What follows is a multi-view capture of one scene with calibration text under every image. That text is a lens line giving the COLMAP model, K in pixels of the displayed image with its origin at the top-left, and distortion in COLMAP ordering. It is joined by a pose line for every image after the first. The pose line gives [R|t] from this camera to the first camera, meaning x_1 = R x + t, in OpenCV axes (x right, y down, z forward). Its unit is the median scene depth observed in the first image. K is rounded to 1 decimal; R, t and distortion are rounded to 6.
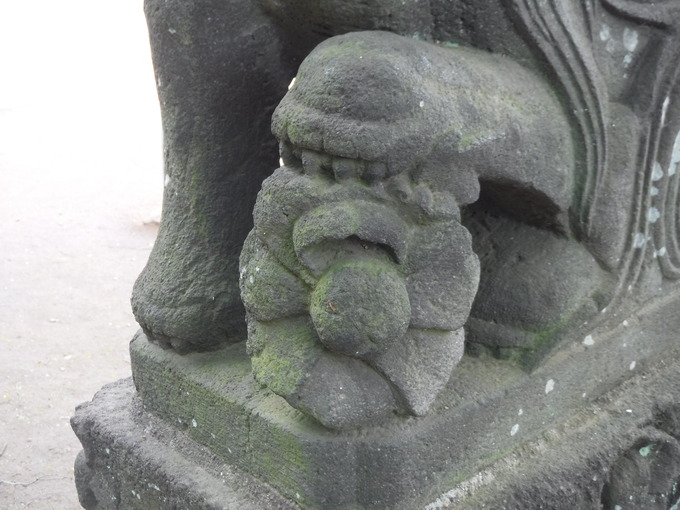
lens RADIAL K [[942.3, 0, 333.6], [0, 942.3, 244.4], [0, 0, 1]] dist [-0.021531, 0.000000]
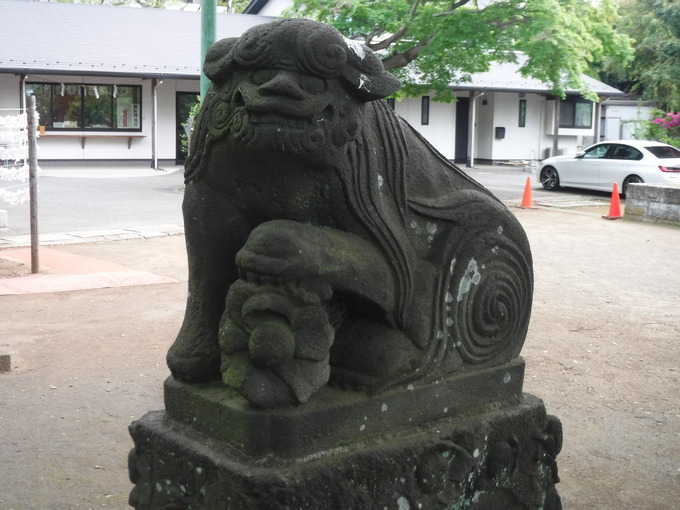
lens RADIAL K [[942.3, 0, 324.3], [0, 942.3, 250.0], [0, 0, 1]] dist [-0.021531, 0.000000]
pose [[0.998174, 0.022149, -0.056203, 0.219579], [-0.033115, 0.978741, -0.202408, 0.238362], [0.050525, 0.203900, 0.977687, -0.947222]]
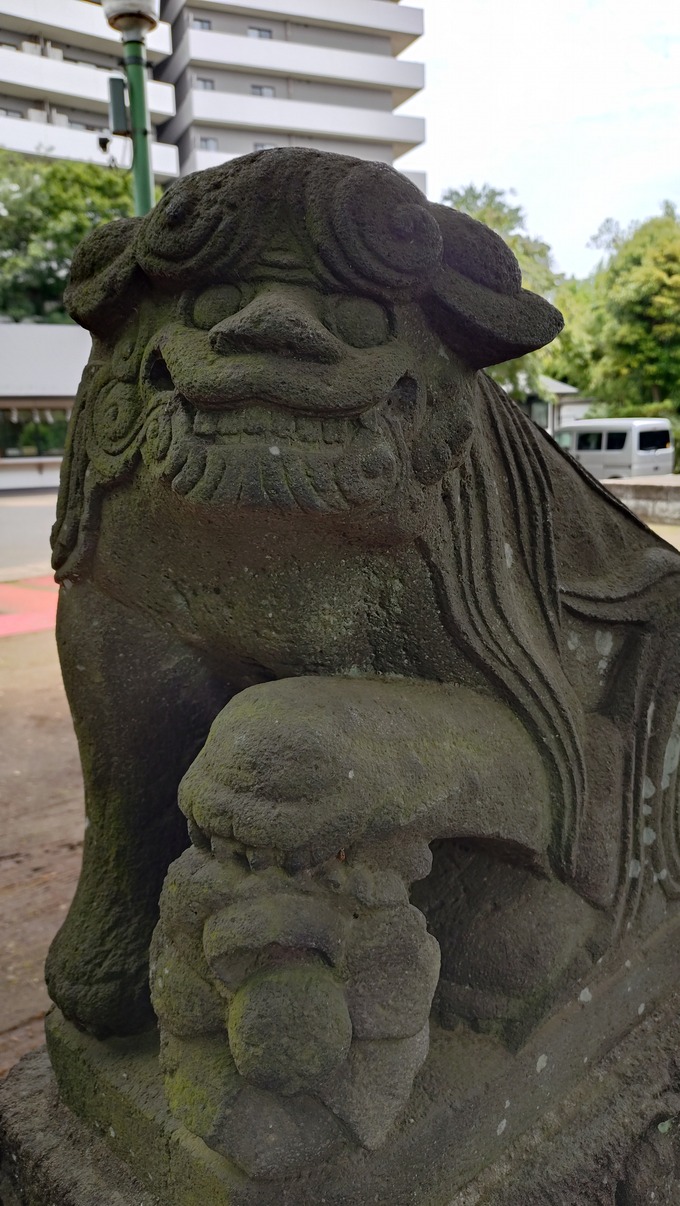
lens RADIAL K [[904.4, 0, 344.2], [0, 904.4, 603.3], [0, 0, 1]] dist [0.062916, -0.076706]
pose [[0.999317, -0.036952, -0.000345, 0.074050], [0.036453, 0.987269, -0.154826, -0.138901], [0.006062, 0.154708, 0.987942, 0.142870]]
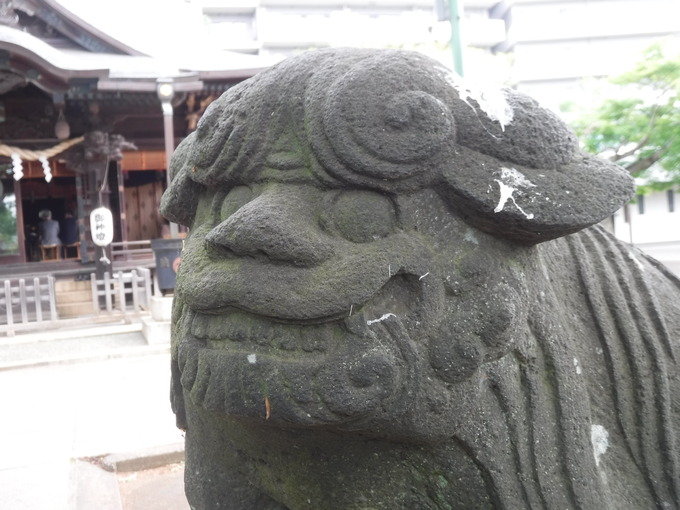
lens RADIAL K [[678.1, 0, 336.1], [0, 678.1, 251.2], [0, 0, 1]] dist [-0.034691, 0.000000]
pose [[0.912050, -0.060206, -0.405634, 0.256926], [-0.062883, 0.956931, -0.283423, -0.281107], [0.405228, 0.284004, 0.868983, 0.352838]]
